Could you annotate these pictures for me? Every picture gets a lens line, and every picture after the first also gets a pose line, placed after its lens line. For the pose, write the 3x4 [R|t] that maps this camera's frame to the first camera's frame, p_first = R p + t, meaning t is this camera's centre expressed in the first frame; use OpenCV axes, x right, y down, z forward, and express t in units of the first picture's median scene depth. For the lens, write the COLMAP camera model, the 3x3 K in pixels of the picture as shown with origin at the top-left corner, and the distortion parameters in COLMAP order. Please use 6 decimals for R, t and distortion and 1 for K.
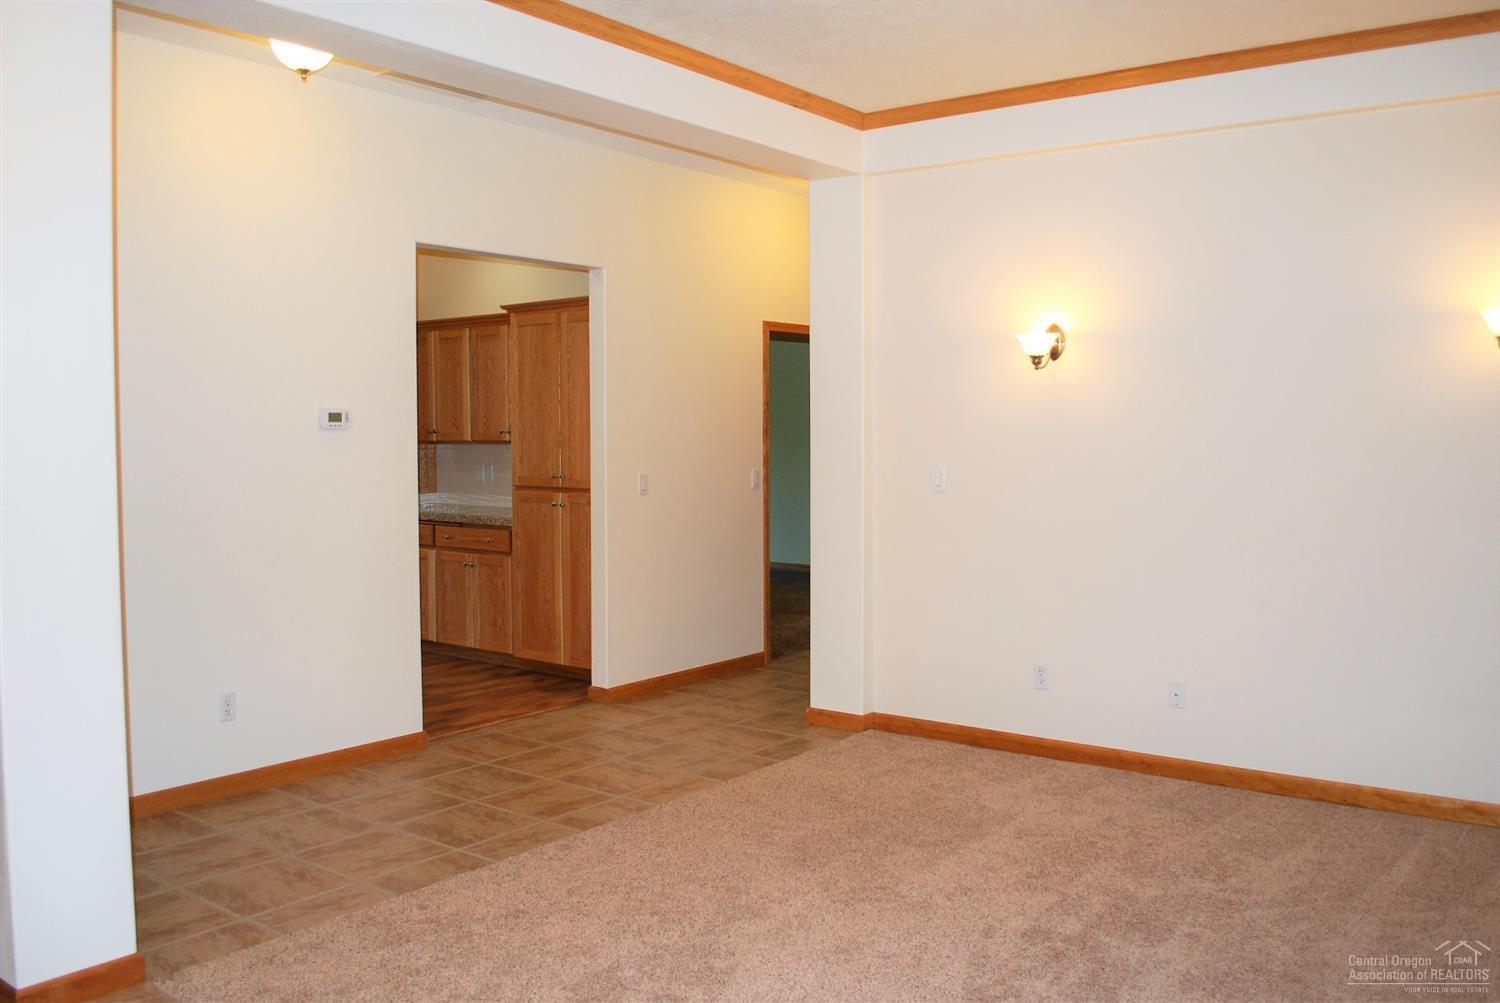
lens RADIAL K [[1229.2, 0, 750.0], [0, 1229.2, 501.5], [0, 0, 1]] dist [-0.080074, 0.014468]
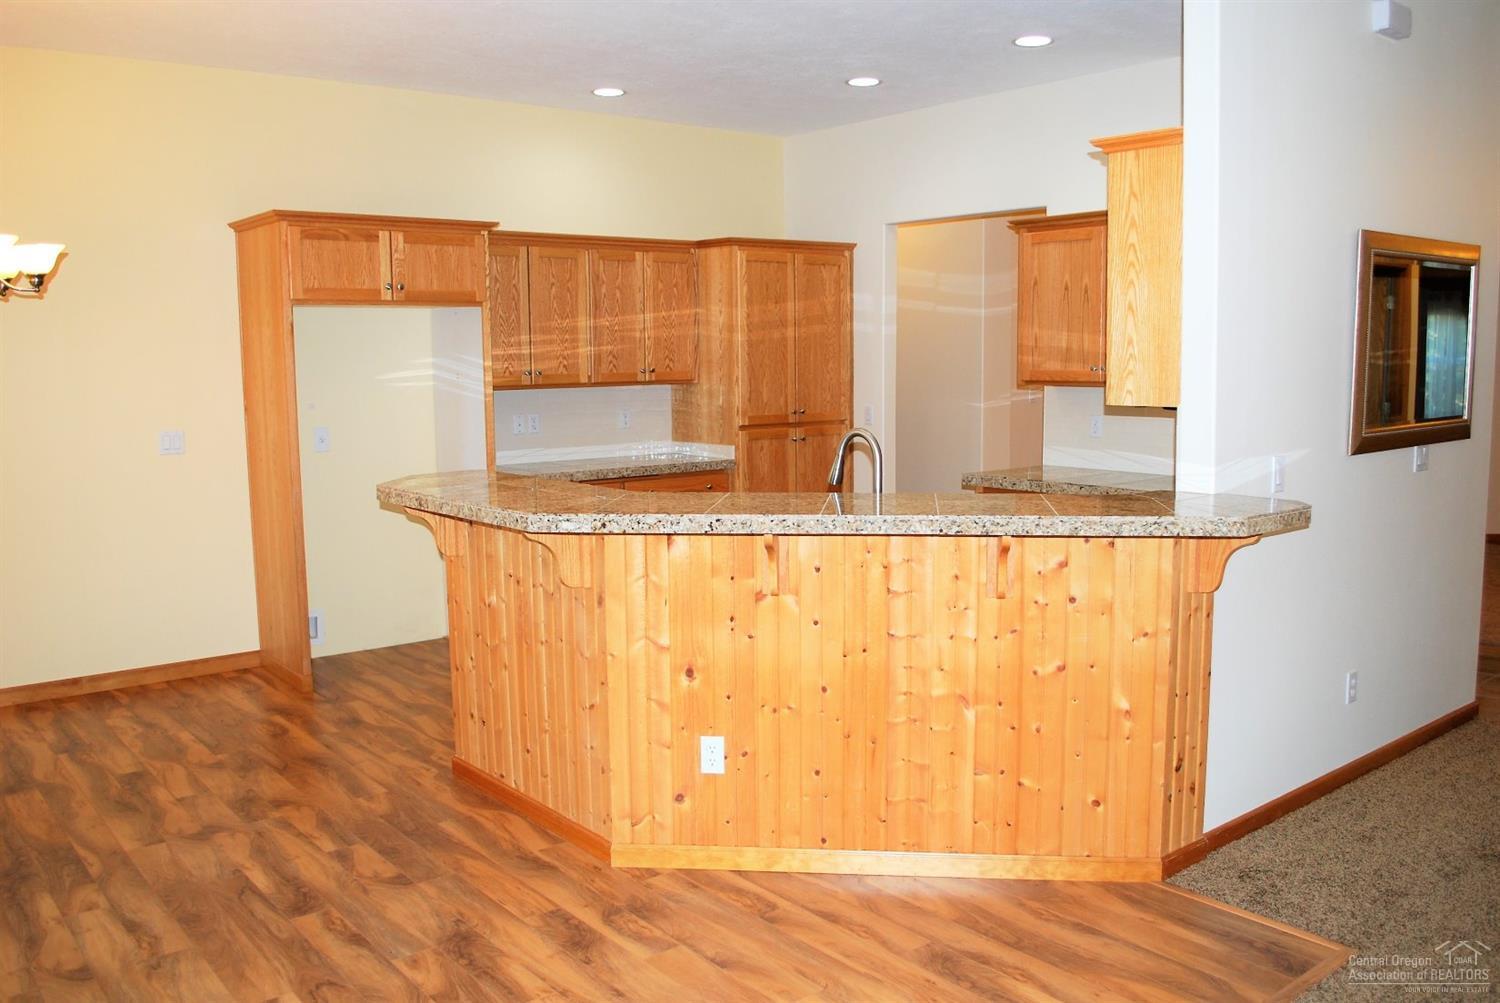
lens RADIAL K [[1229.2, 0, 750.0], [0, 1229.2, 501.5], [0, 0, 1]] dist [-0.080074, 0.014468]
pose [[0.227359, -0.118513, 0.966573, -1.049708], [0.064398, 0.992224, 0.106510, -0.052137], [-0.971679, 0.038030, 0.233224, 0.709754]]
